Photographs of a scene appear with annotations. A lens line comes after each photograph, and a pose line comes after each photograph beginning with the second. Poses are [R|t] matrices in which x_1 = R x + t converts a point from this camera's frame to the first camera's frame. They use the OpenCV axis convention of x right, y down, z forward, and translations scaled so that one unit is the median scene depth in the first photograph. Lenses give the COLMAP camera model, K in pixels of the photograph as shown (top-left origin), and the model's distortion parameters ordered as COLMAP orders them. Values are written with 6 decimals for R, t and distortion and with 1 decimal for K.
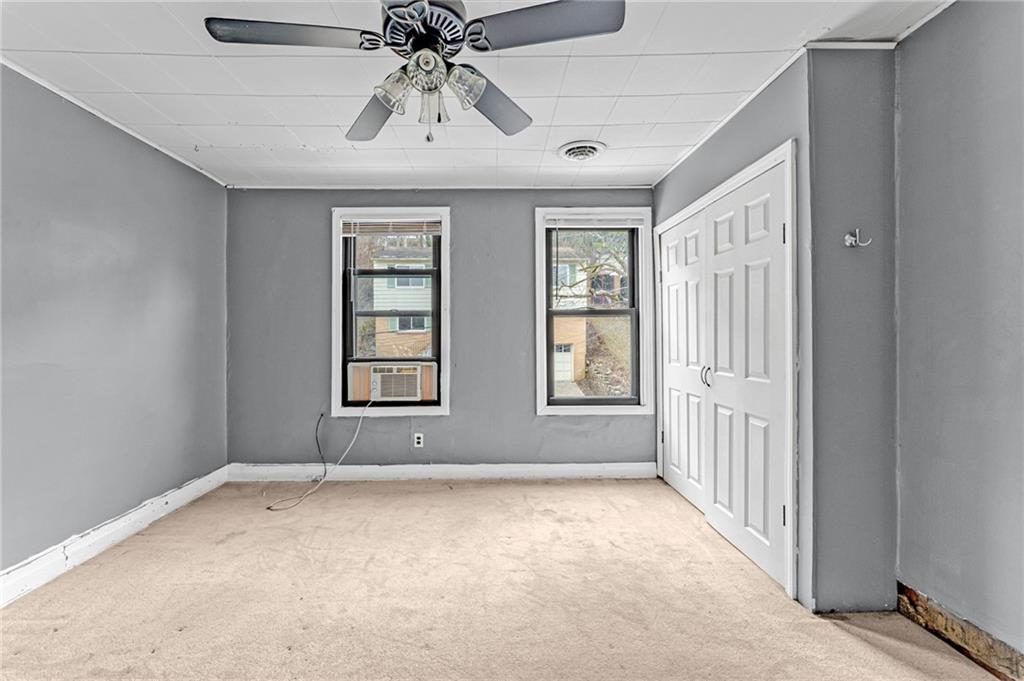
lens RADIAL K [[419.1, 0, 494.2], [0, 419.1, 333.4], [0, 0, 1]] dist [0.001399, -0.000312]
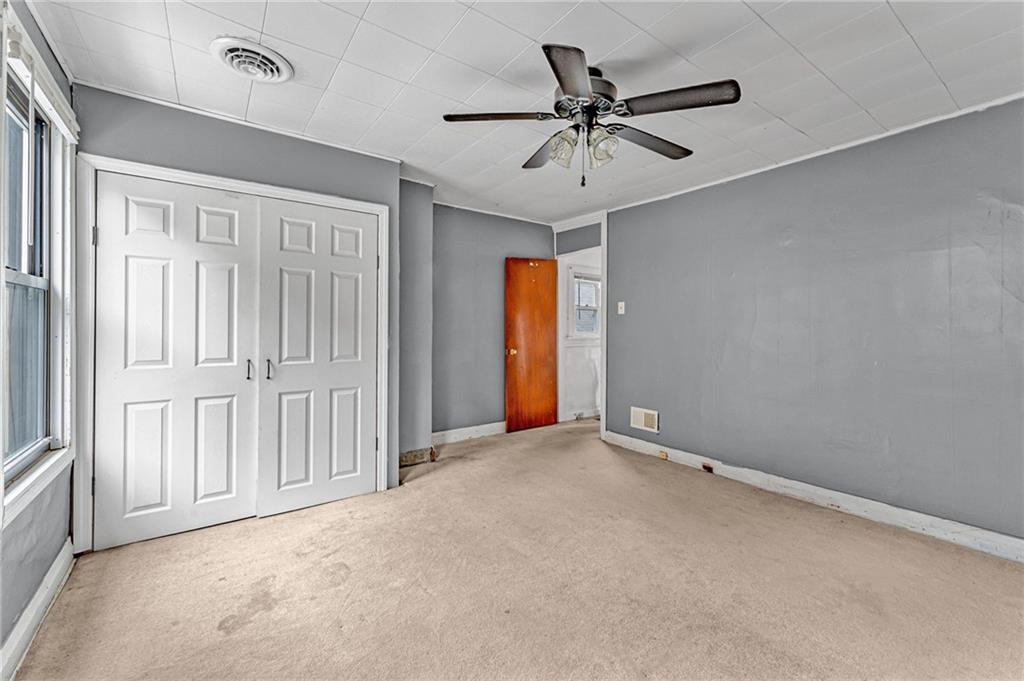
lens RADIAL K [[419.1, 0, 515.0], [0, 419.1, 329.7], [0, 0, 1]] dist [0.001399, -0.000312]
pose [[-0.586782, -0.005766, 0.809724, -0.496181], [-0.006383, 0.999977, 0.002495, 0.002471], [-0.809720, -0.003704, -0.586805, 0.861288]]
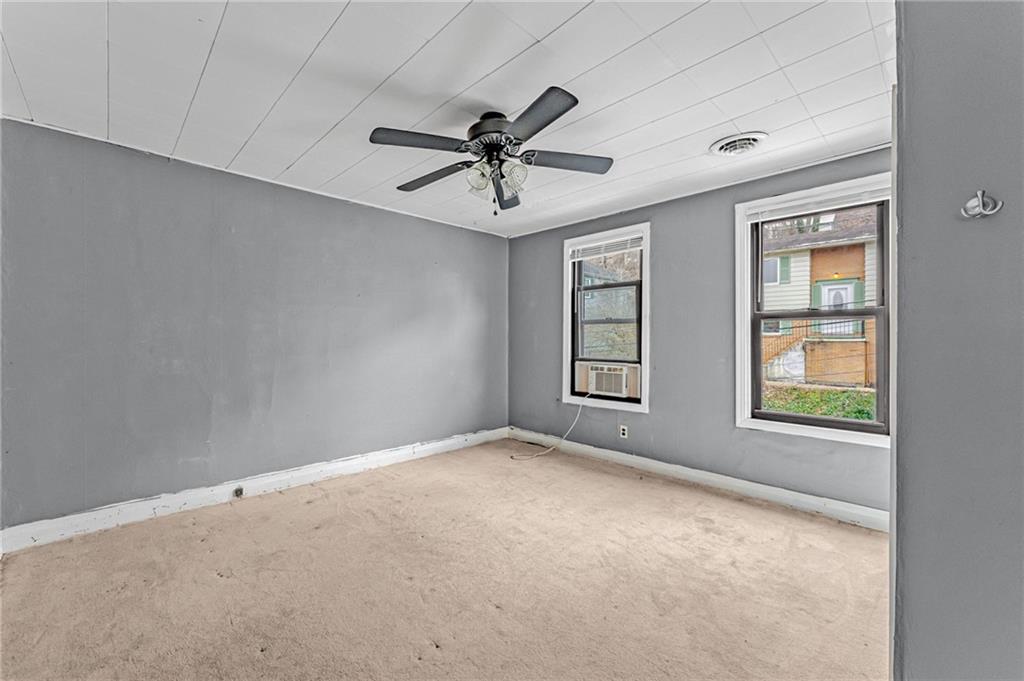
lens RADIAL K [[419.1, 0, 507.2], [0, 419.1, 336.6], [0, 0, 1]] dist [0.001399, -0.000312]
pose [[0.686113, 0.002916, -0.727489, 0.439093], [-0.001648, 0.999996, 0.002453, -0.006623], [0.727493, -0.000484, 0.686115, -0.013460]]
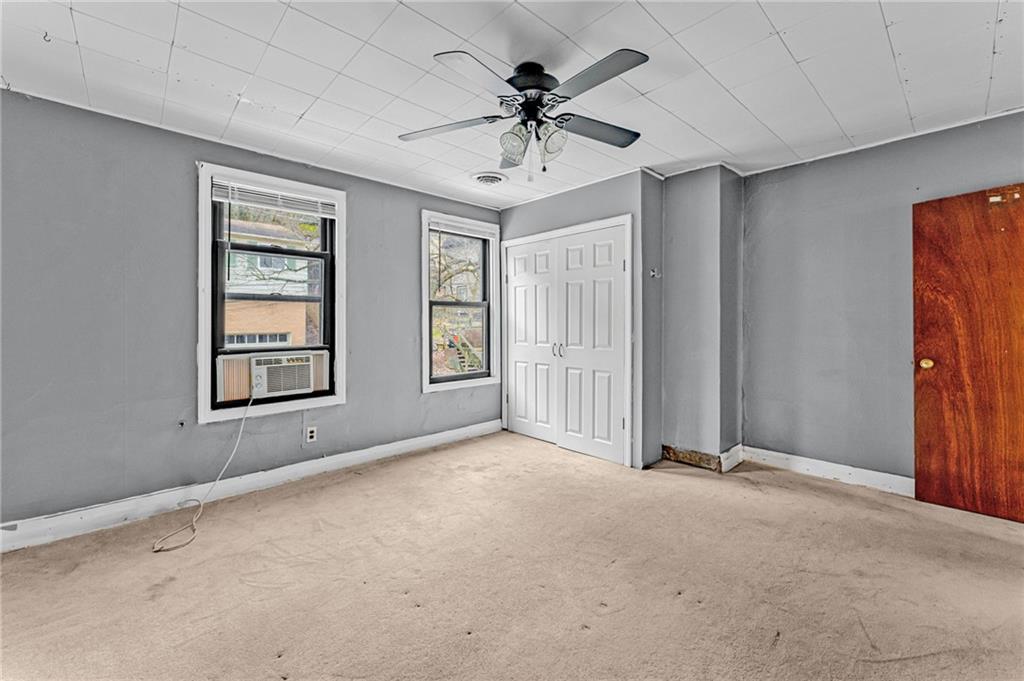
lens RADIAL K [[419.1, 0, 512.9], [0, 419.1, 323.0], [0, 0, 1]] dist [0.001399, -0.000312]
pose [[0.729782, 0.001681, 0.683678, -0.502013], [-0.003630, 0.999992, 0.001415, 0.003403], [-0.683670, -0.003514, 0.729783, 0.011851]]
